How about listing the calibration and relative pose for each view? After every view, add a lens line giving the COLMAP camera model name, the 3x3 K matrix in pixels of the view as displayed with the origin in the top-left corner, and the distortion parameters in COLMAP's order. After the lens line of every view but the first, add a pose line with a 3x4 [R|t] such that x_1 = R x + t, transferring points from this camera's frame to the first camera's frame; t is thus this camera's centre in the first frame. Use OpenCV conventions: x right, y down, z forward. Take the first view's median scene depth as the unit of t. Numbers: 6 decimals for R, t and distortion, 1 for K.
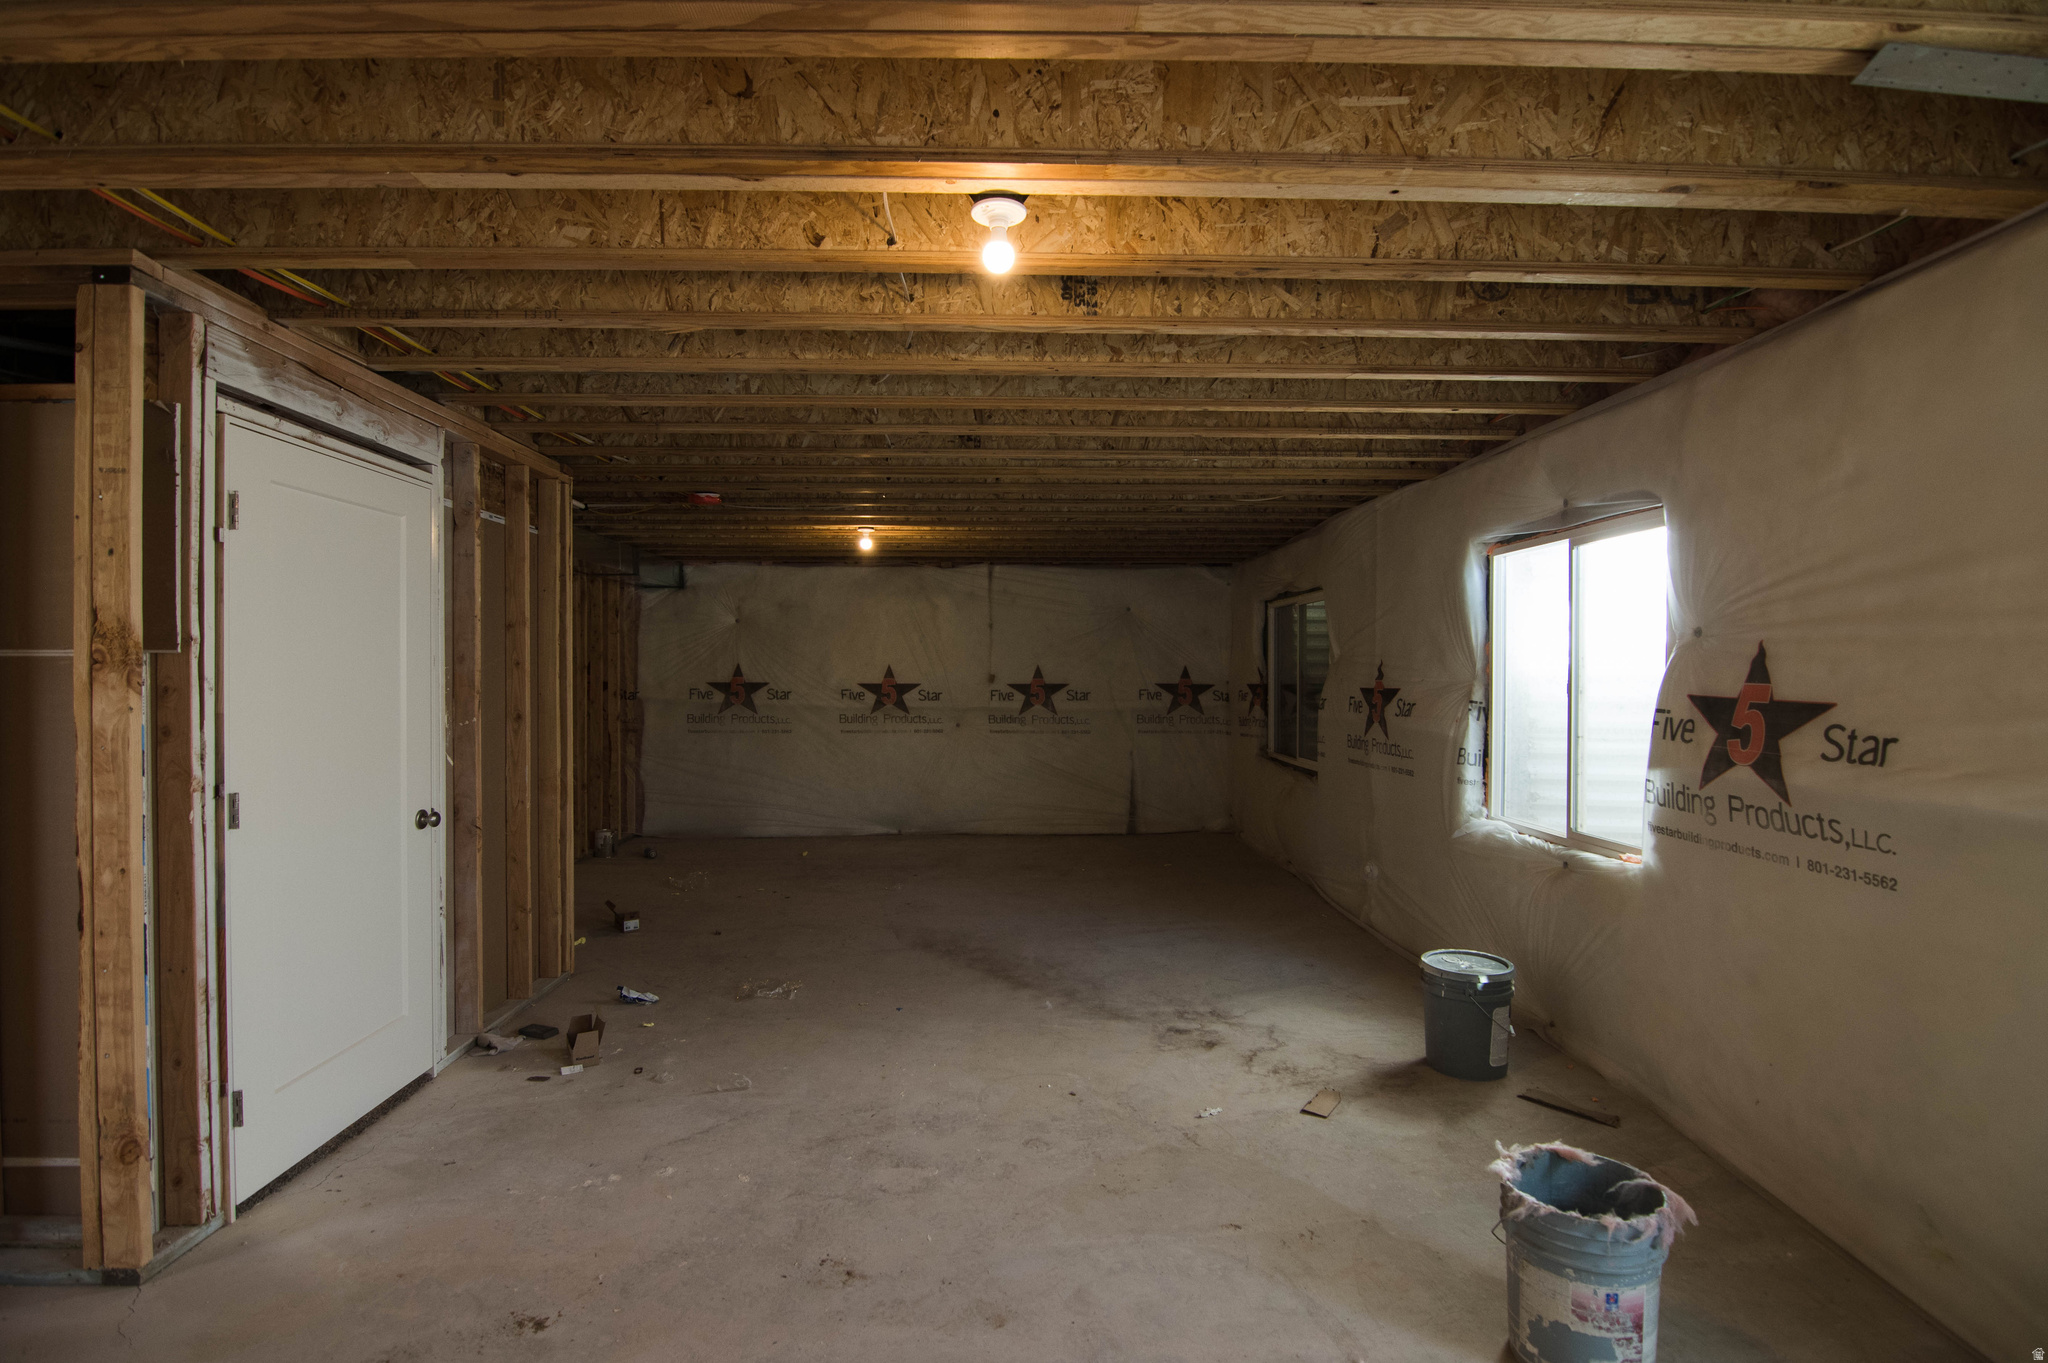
lens RADIAL K [[984.4, 0, 1024.0], [0, 984.4, 681.5], [0, 0, 1]] dist [-0.006030, -0.010569]
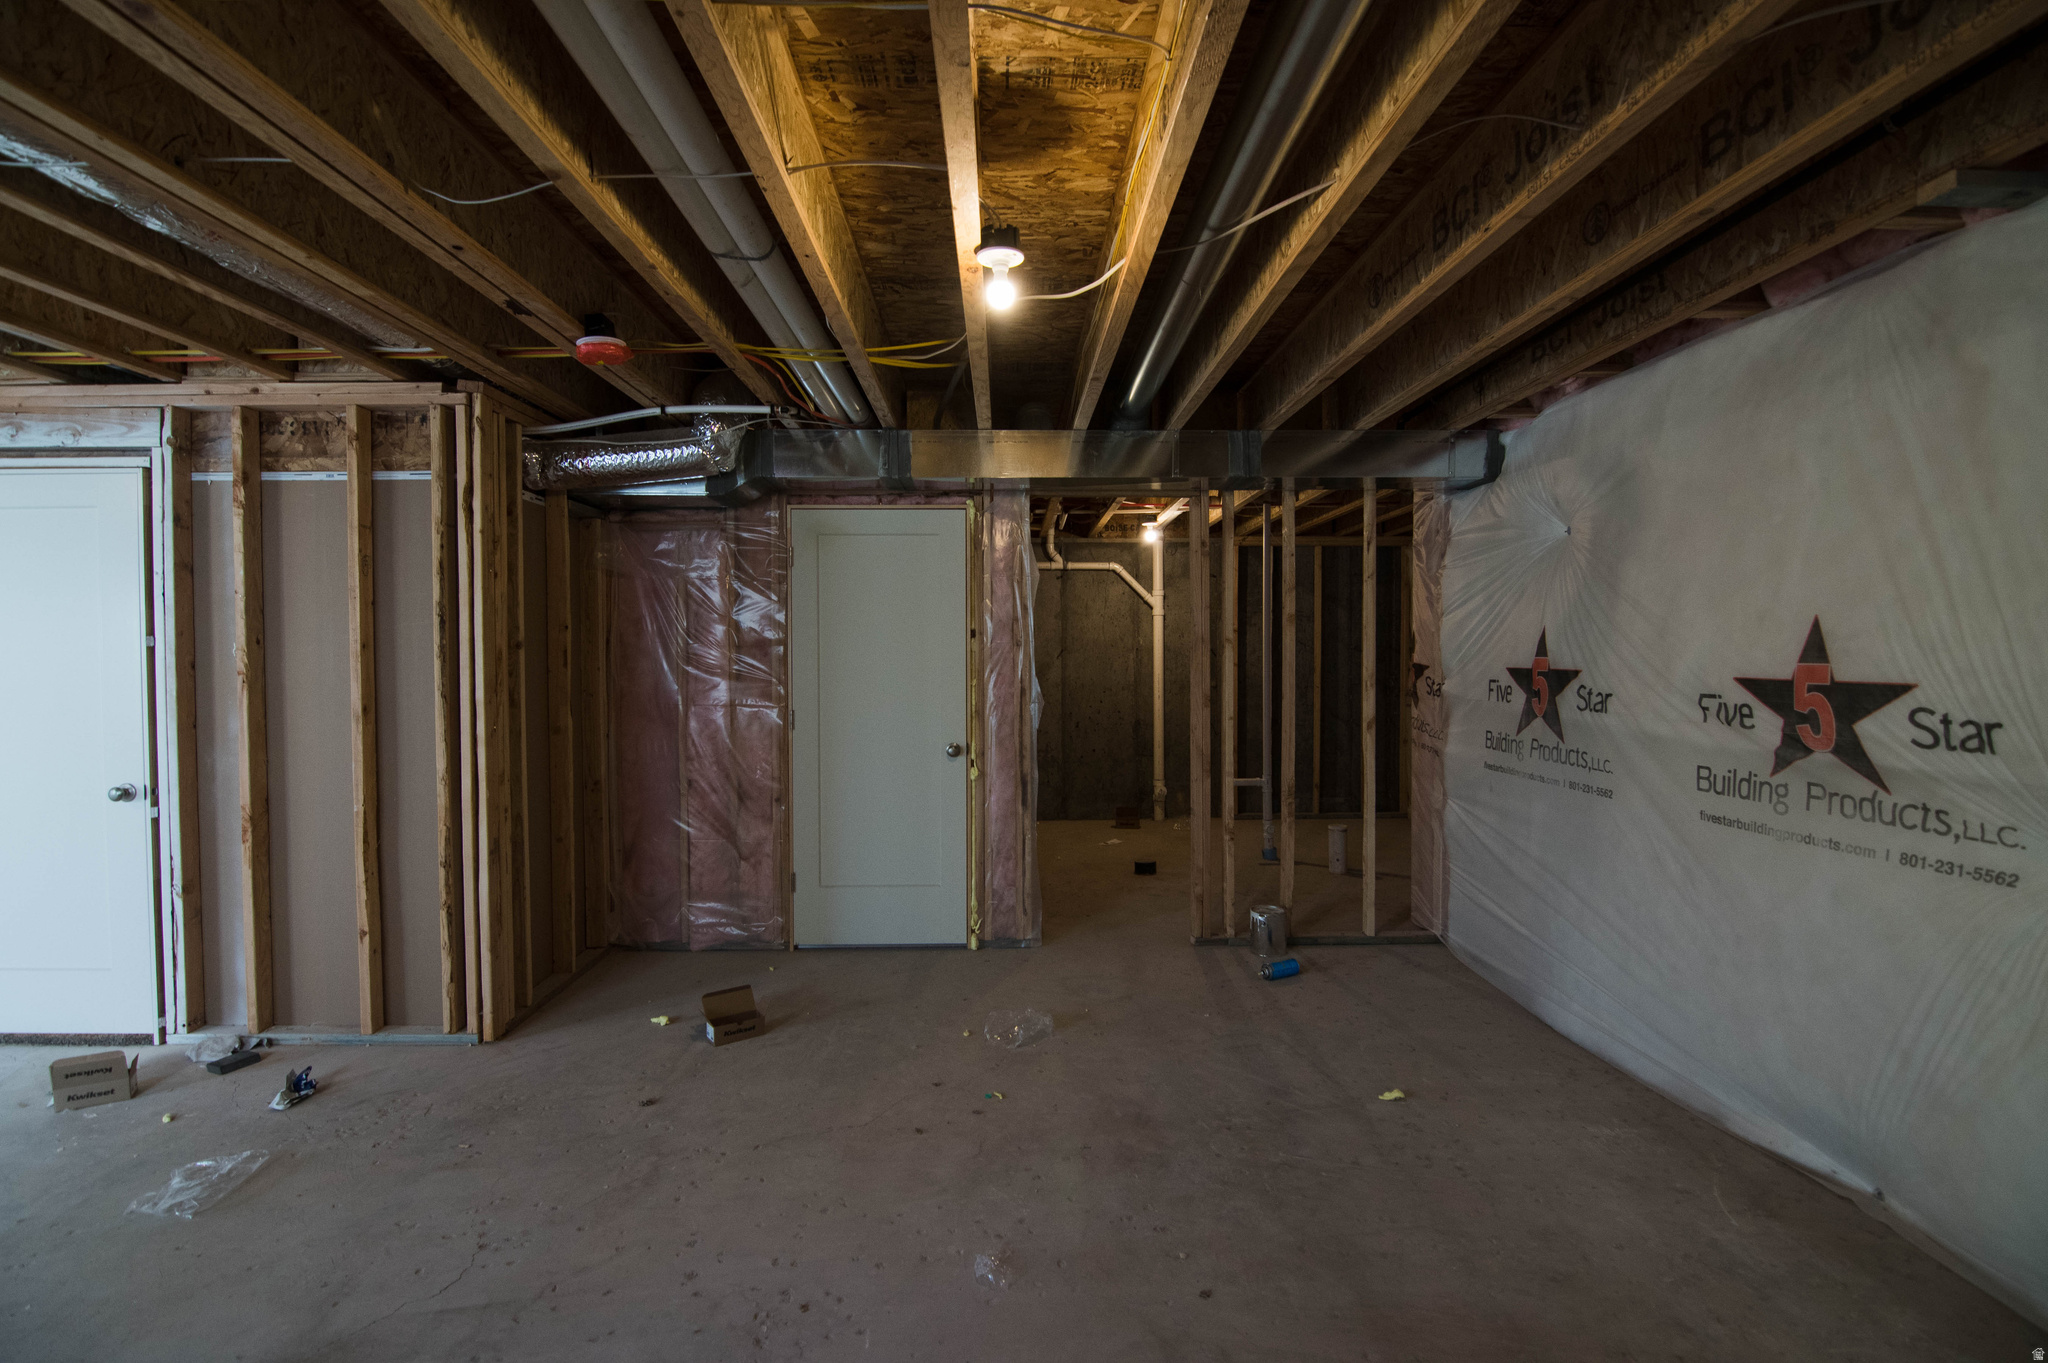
lens RADIAL K [[984.4, 0, 1024.0], [0, 984.4, 681.5], [0, 0, 1]] dist [-0.006030, -0.010569]
pose [[-0.010923, 0.027988, -0.999549, 0.310182], [-0.004565, 0.999596, 0.028039, -0.008911], [0.999930, 0.004869, -0.010791, 1.495045]]
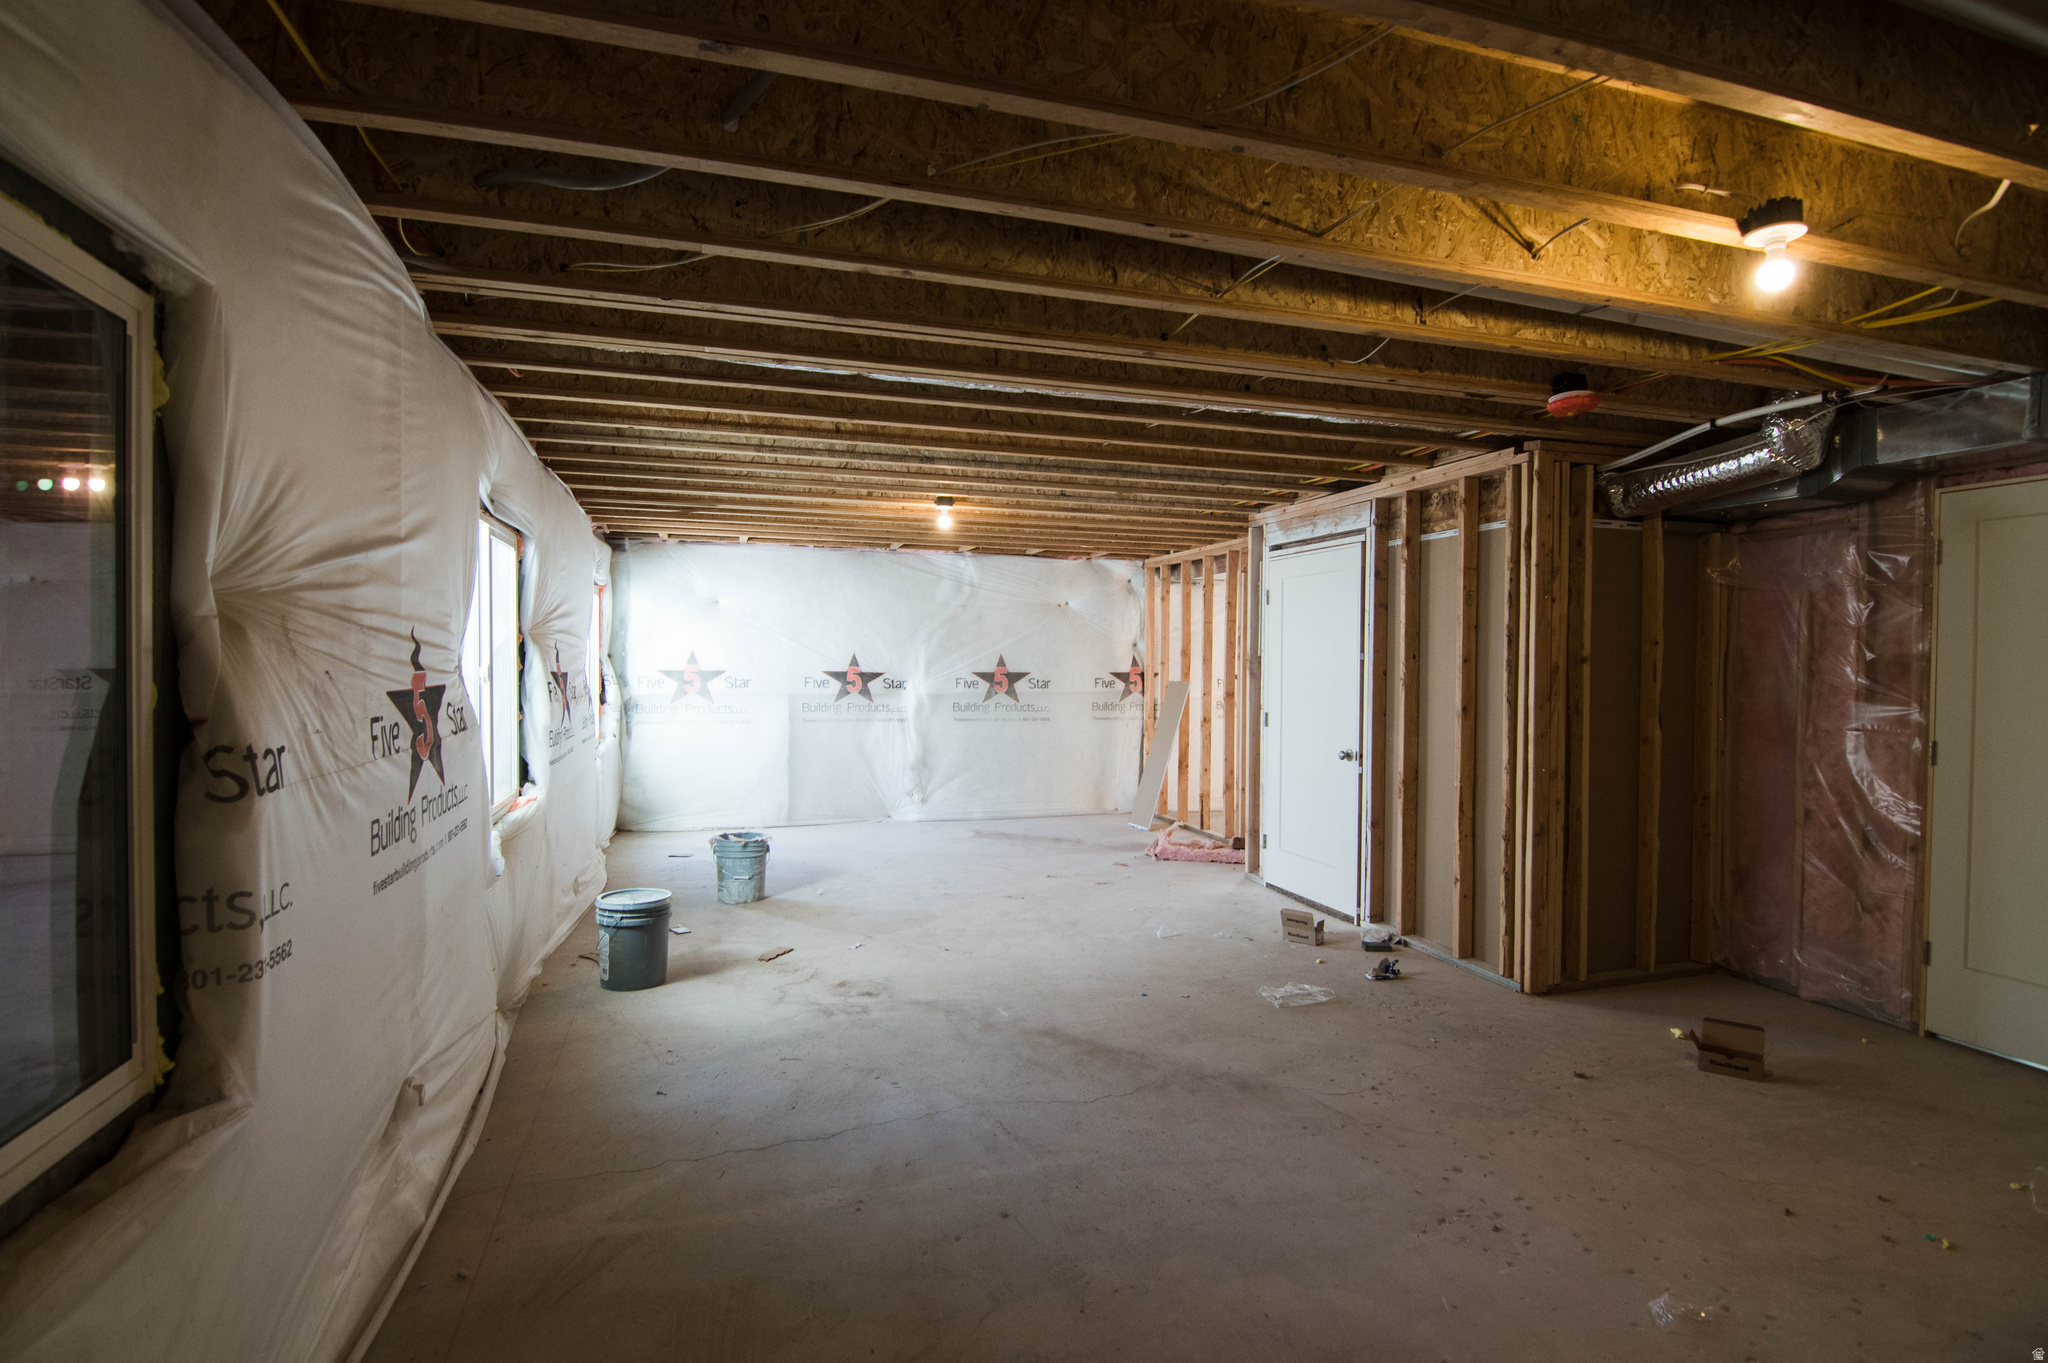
lens RADIAL K [[1017.3, 0, 1024.0], [0, 1017.3, 681.5], [0, 0, 1]] dist [-0.010277, -0.007121]
pose [[-0.965037, -0.002833, -0.262097, 0.253365], [-0.010281, 0.999581, 0.027048, -0.014826], [0.261911, 0.028797, -0.964662, 1.868556]]
